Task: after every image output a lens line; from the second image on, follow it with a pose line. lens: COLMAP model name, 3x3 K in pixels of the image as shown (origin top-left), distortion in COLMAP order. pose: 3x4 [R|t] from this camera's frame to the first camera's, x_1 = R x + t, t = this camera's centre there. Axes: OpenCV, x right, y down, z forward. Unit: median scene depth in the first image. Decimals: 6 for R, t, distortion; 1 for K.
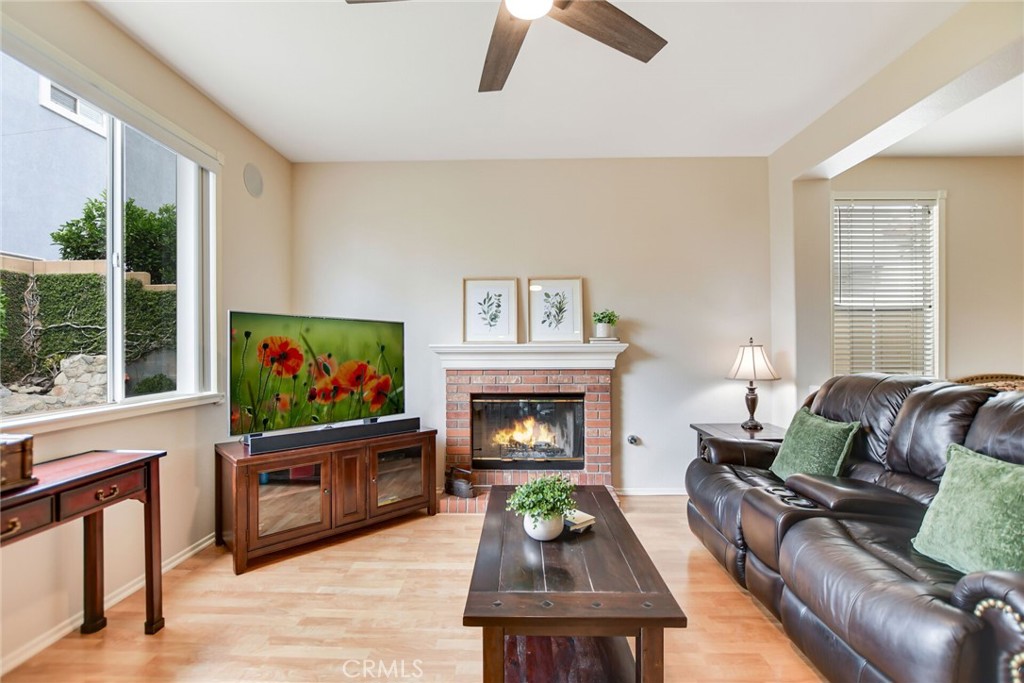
lens RADIAL K [[449.9, 0, 503.7], [0, 449.9, 346.1], [0, 0, 1]] dist [-0.027909, -0.000157]
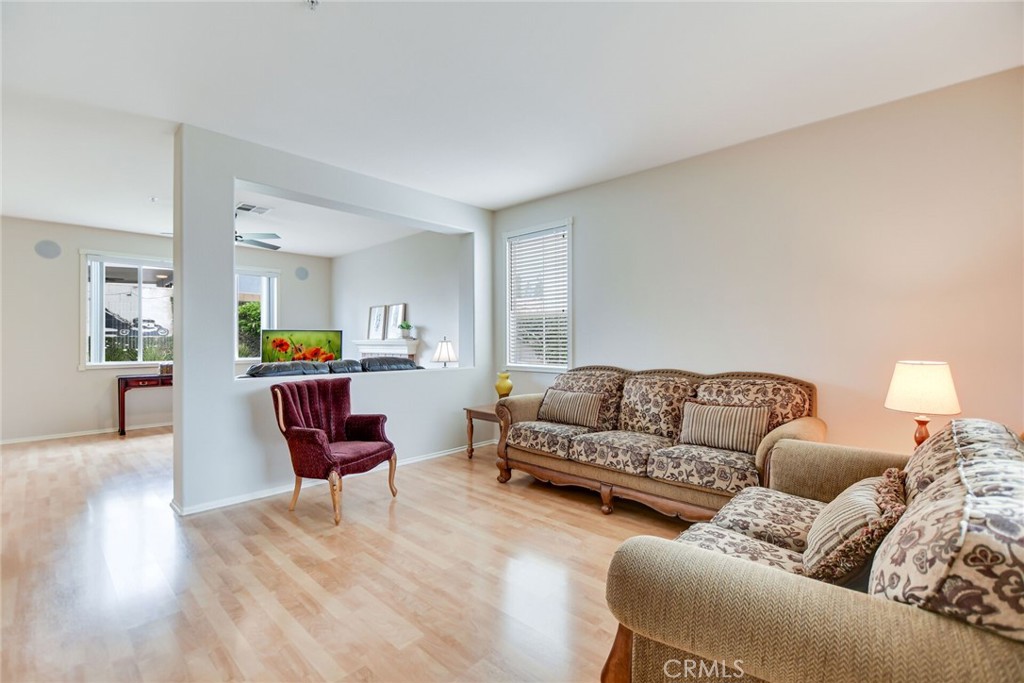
lens RADIAL K [[449.9, 0, 512.5], [0, 449.9, 347.0], [0, 0, 1]] dist [-0.027909, -0.000157]
pose [[0.739433, 0.007864, -0.673184, 1.746288], [-0.004439, 0.999967, 0.006807, 0.009565], [0.673215, -0.002045, 0.739444, -0.049278]]
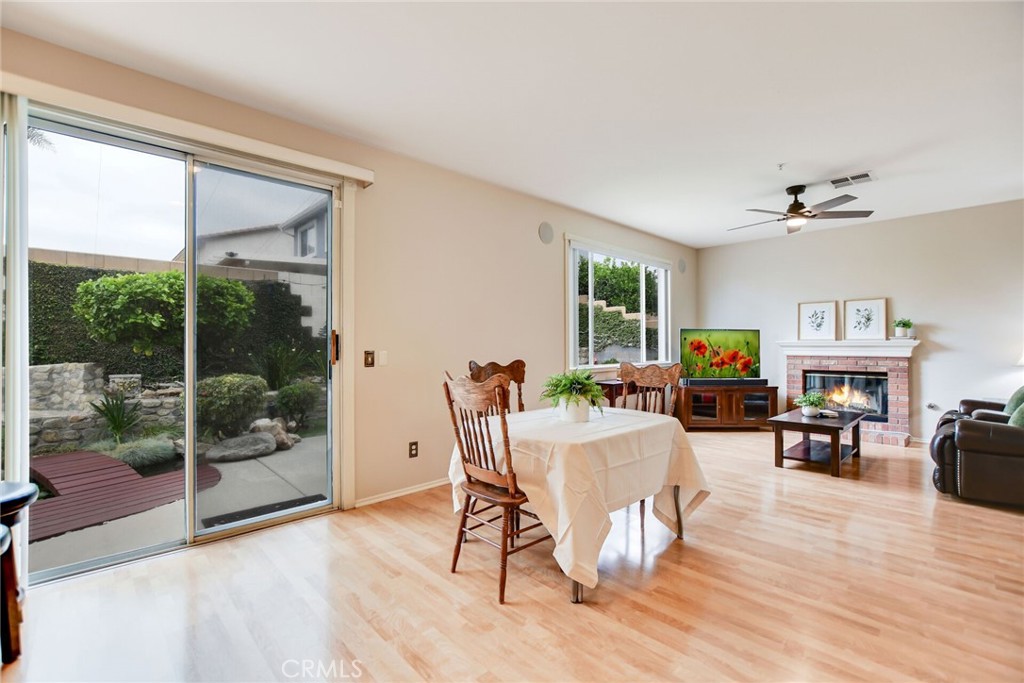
lens RADIAL K [[449.9, 0, 502.3], [0, 449.9, 344.0], [0, 0, 1]] dist [-0.027909, -0.000157]
pose [[0.704514, 0.000512, -0.709689, 0.323726], [0.001803, 0.999995, 0.002511, 0.000056], [0.709687, -0.003048, 0.704510, -1.019014]]
